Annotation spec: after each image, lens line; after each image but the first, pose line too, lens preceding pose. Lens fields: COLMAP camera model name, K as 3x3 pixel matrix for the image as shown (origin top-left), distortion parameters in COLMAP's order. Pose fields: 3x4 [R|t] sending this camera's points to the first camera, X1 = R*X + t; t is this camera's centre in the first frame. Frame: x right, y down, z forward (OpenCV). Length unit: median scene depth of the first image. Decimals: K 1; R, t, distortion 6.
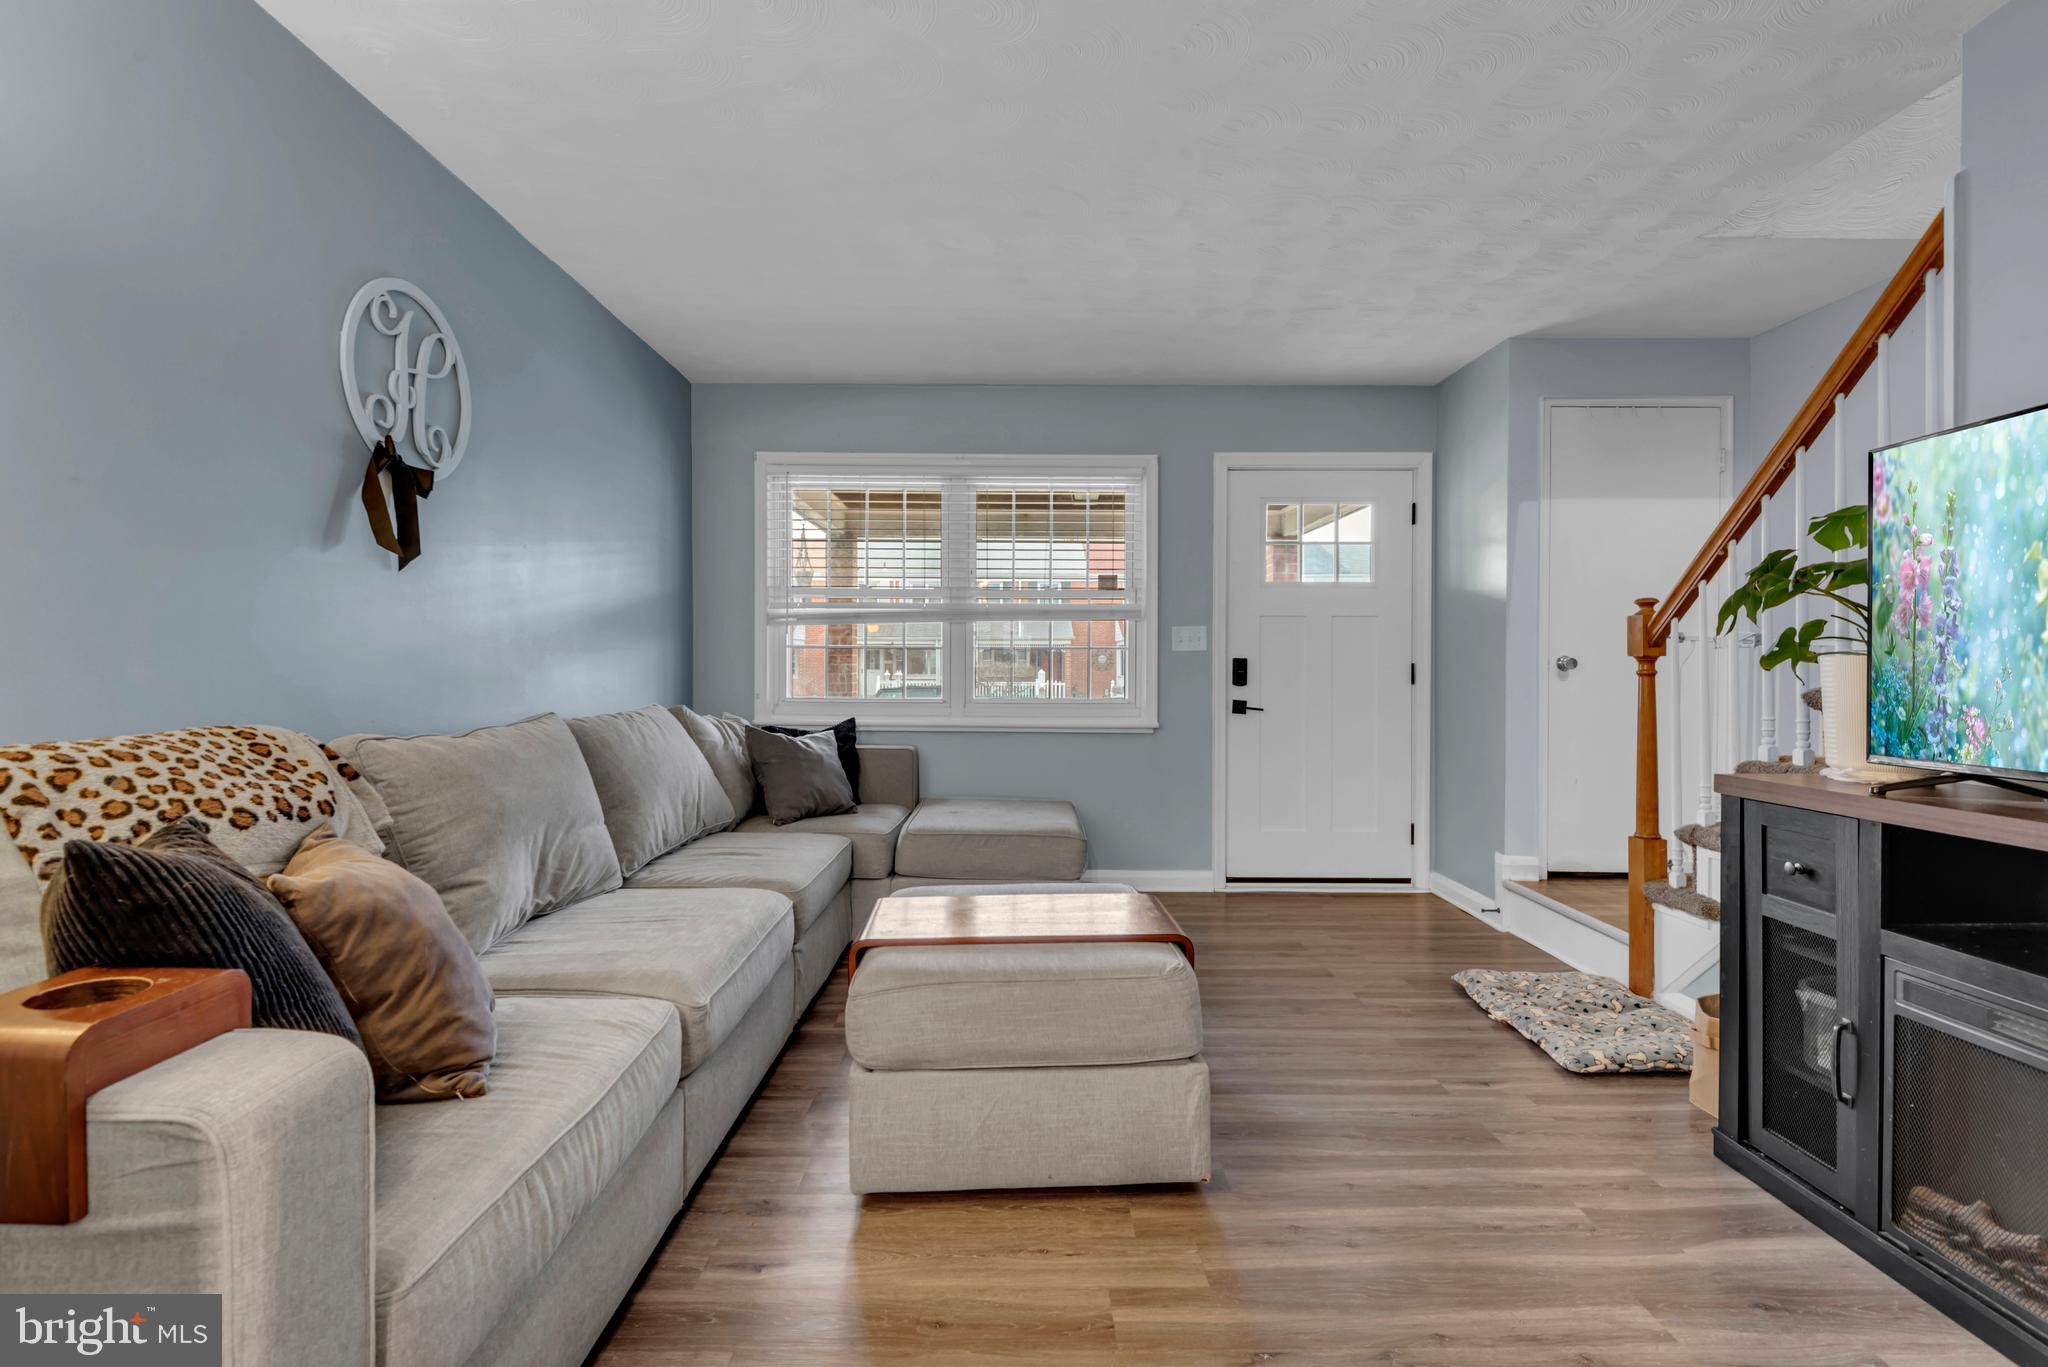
lens RADIAL K [[921.2, 0, 1025.9], [0, 921.2, 670.5], [0, 0, 1]] dist [0.012967, -0.010340]
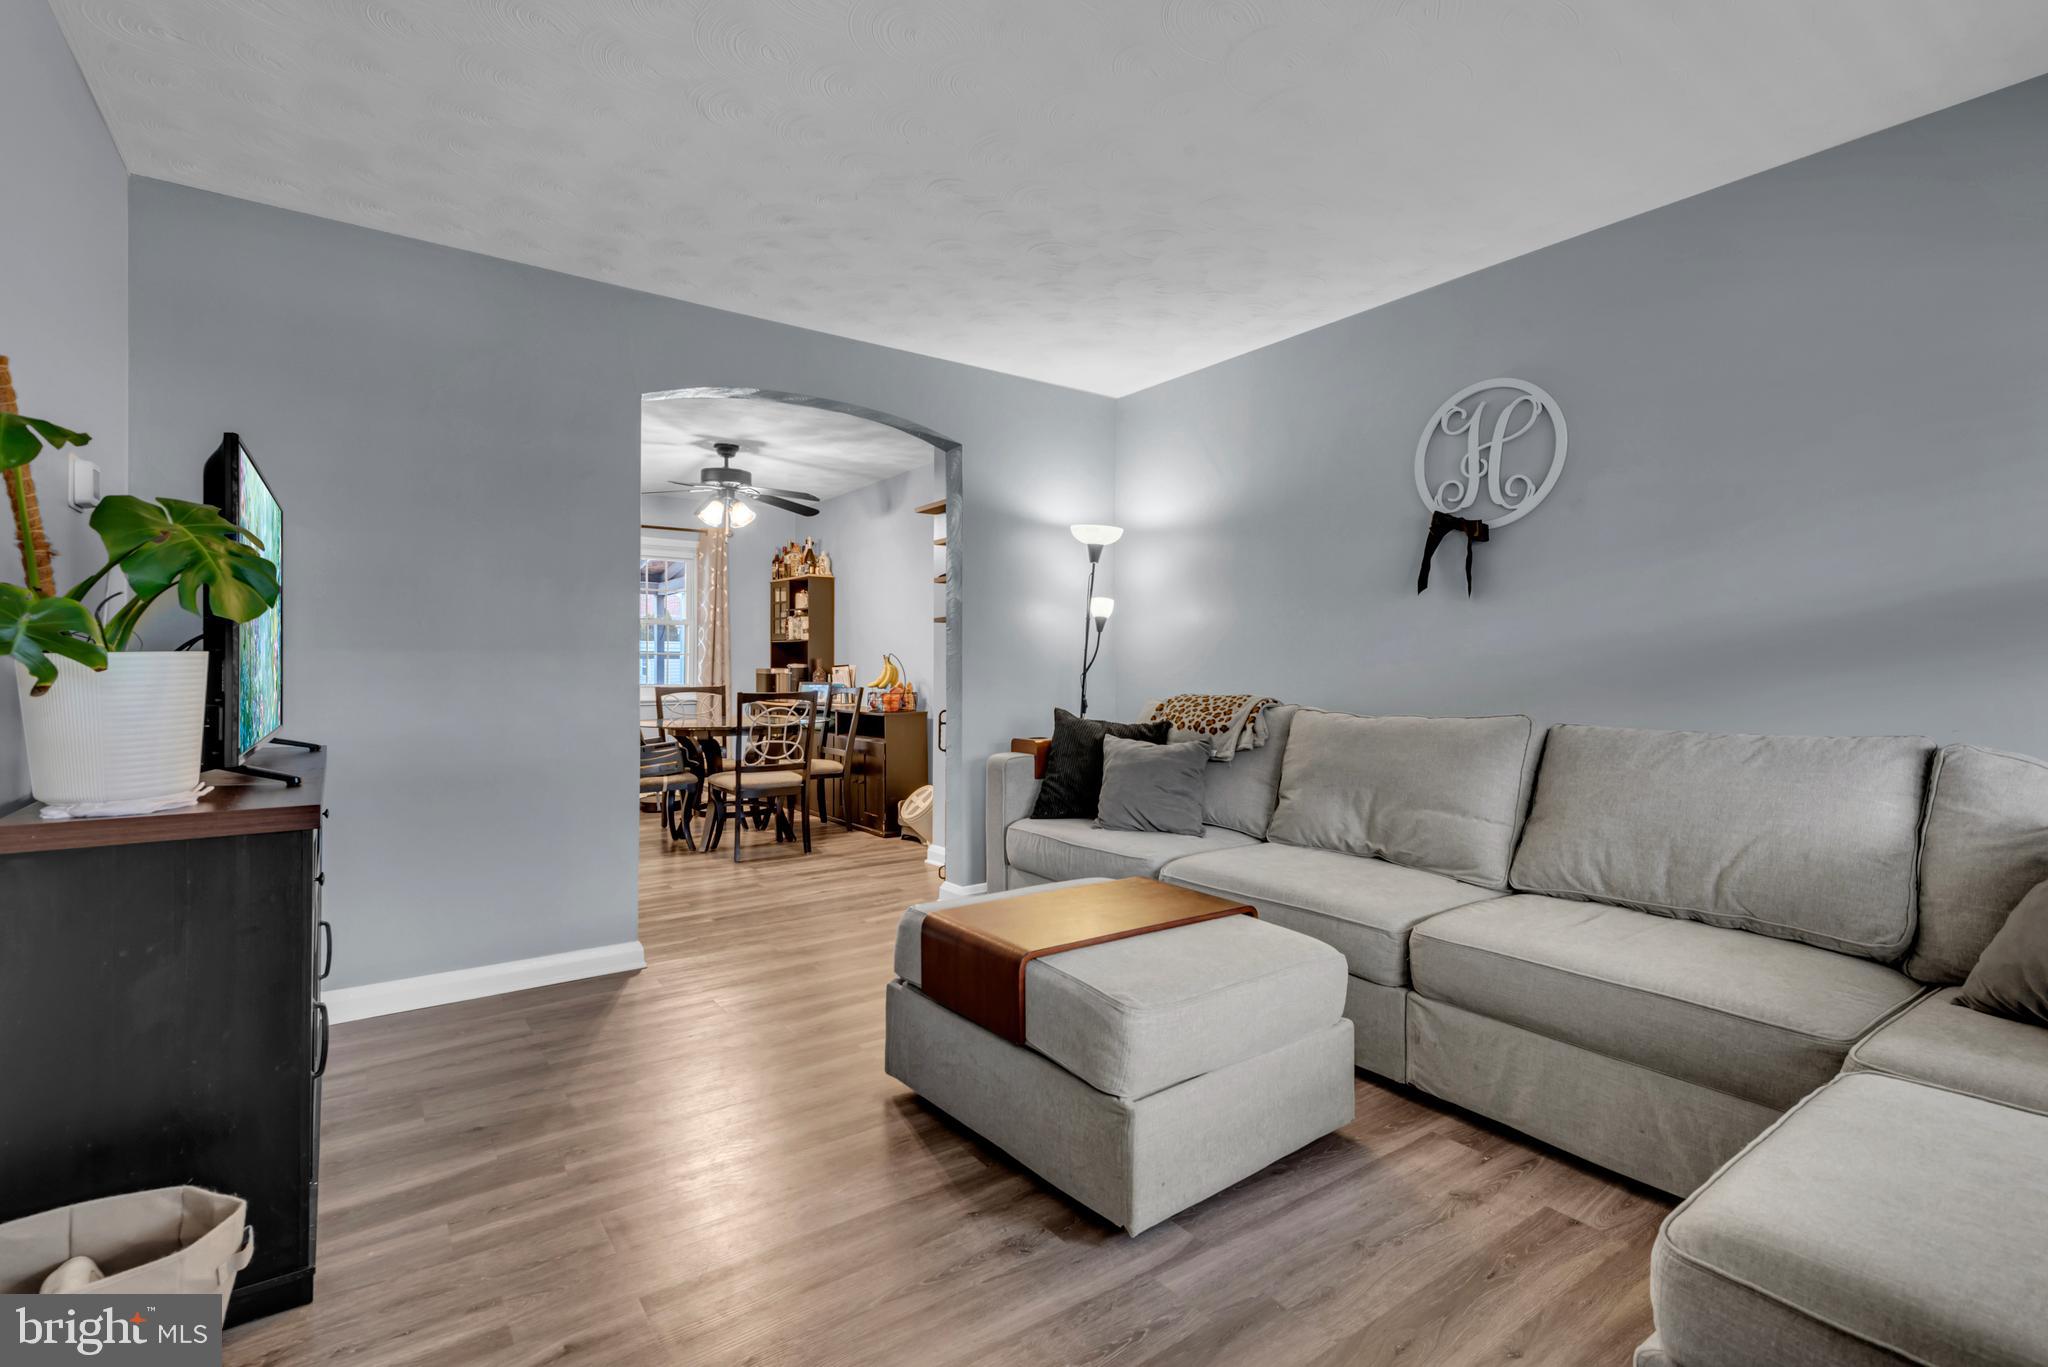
lens RADIAL K [[921.2, 0, 1021.8], [0, 921.2, 674.6], [0, 0, 1]] dist [0.012967, -0.010340]
pose [[-0.821609, -0.007168, -0.570006, 0.630341], [-0.013156, 0.999893, 0.006389, 0.000542], [0.569899, 0.012748, -0.821616, 1.737500]]
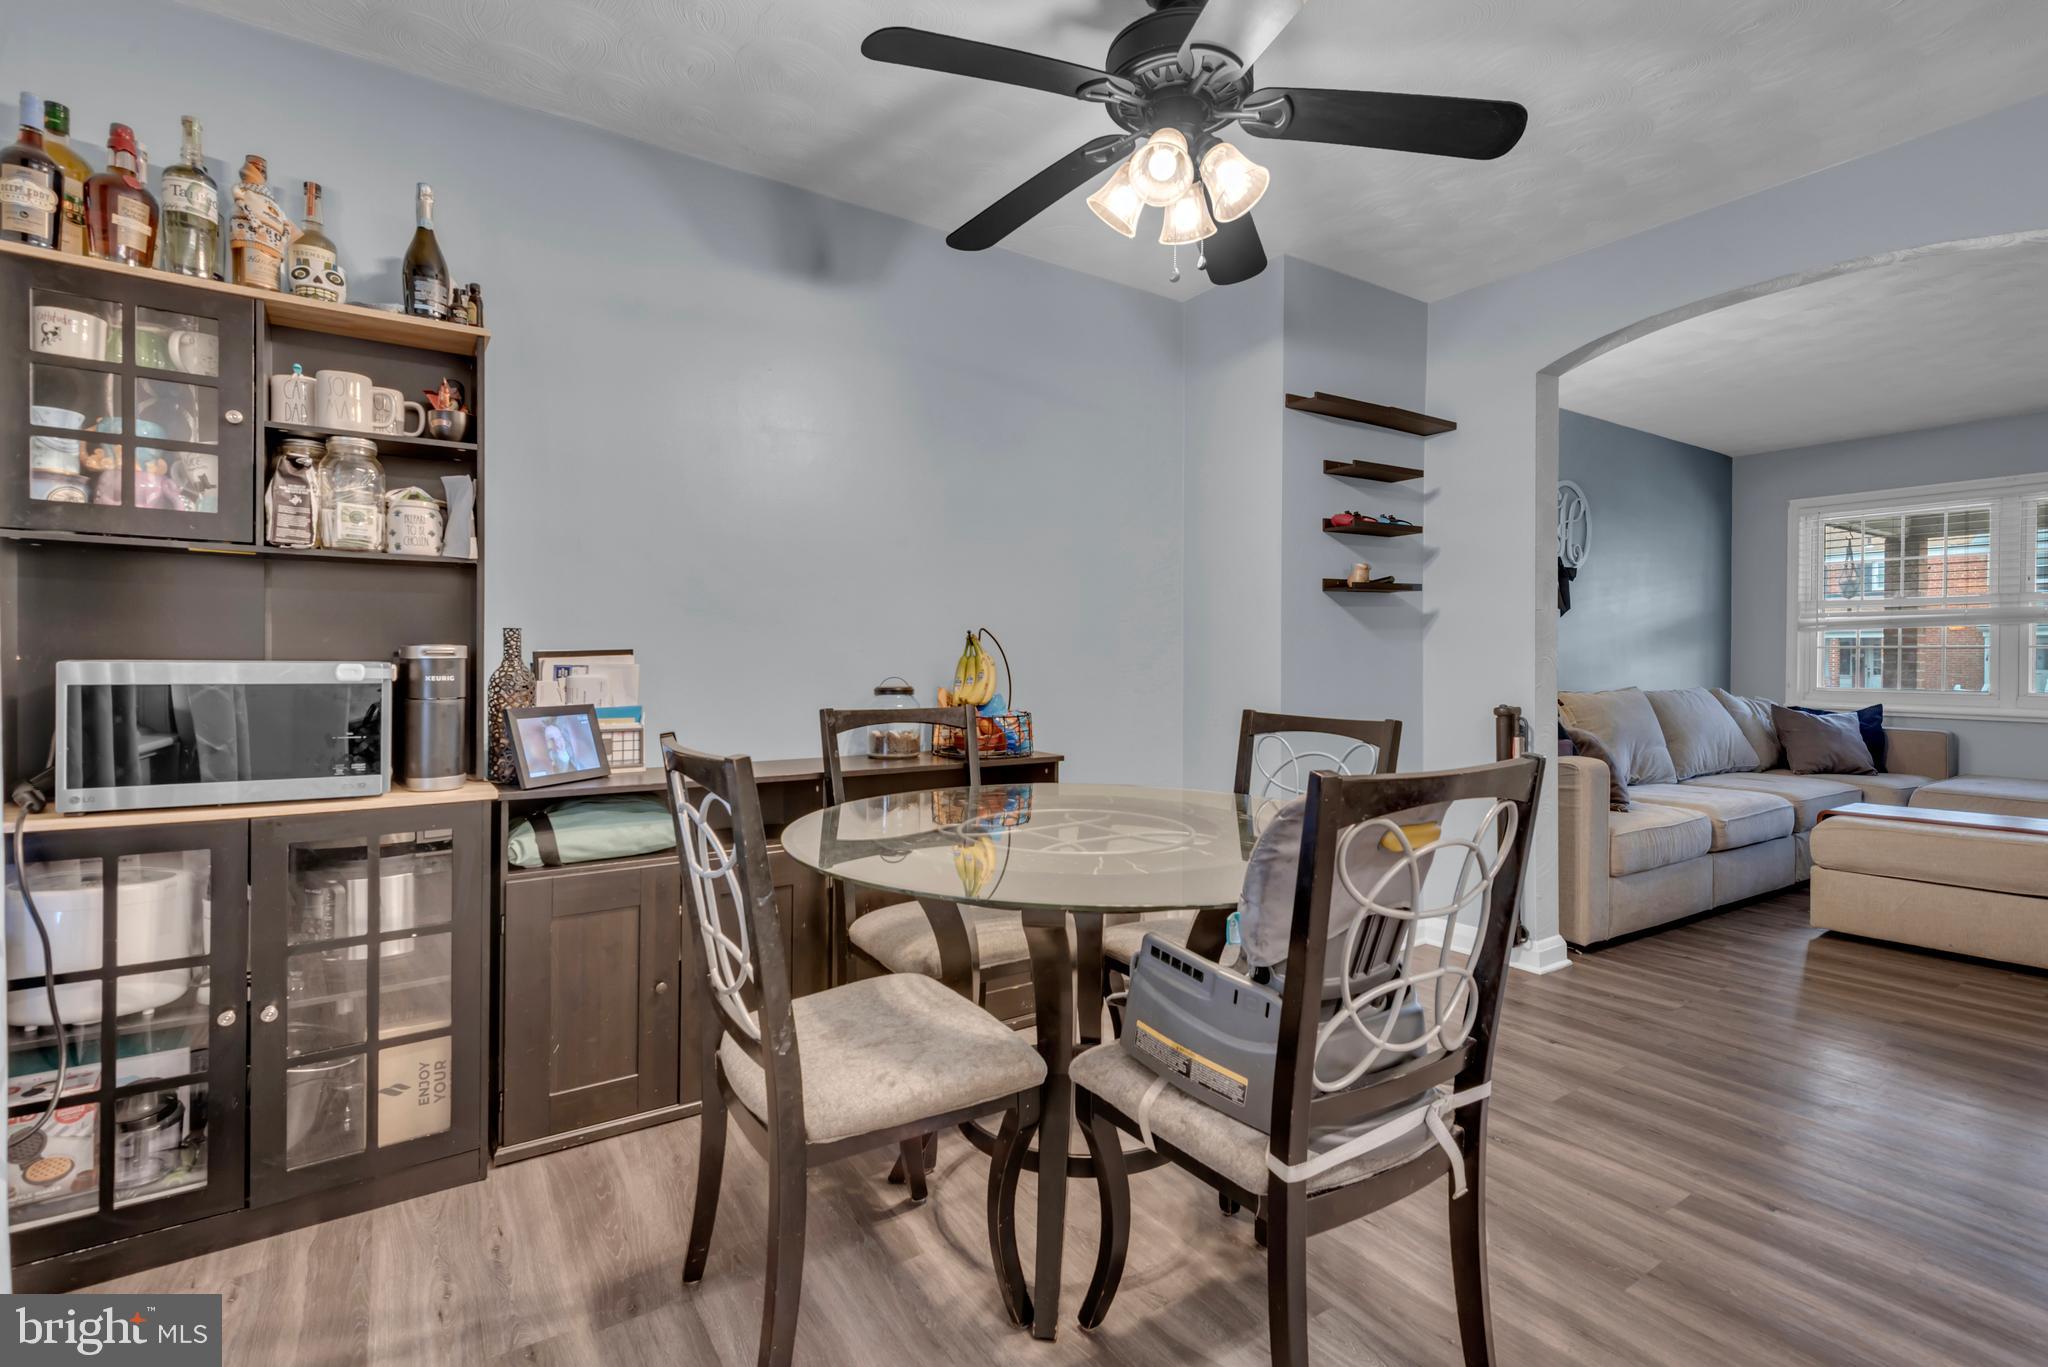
lens RADIAL K [[921.2, 0, 996.3], [0, 921.2, 673.2], [0, 0, 1]] dist [0.012967, -0.010340]
pose [[0.516579, 0.007596, -0.856206, 0.478490], [-0.004778, 0.999971, 0.005988, 0.014140], [0.856226, 0.000998, 0.516600, -1.216446]]
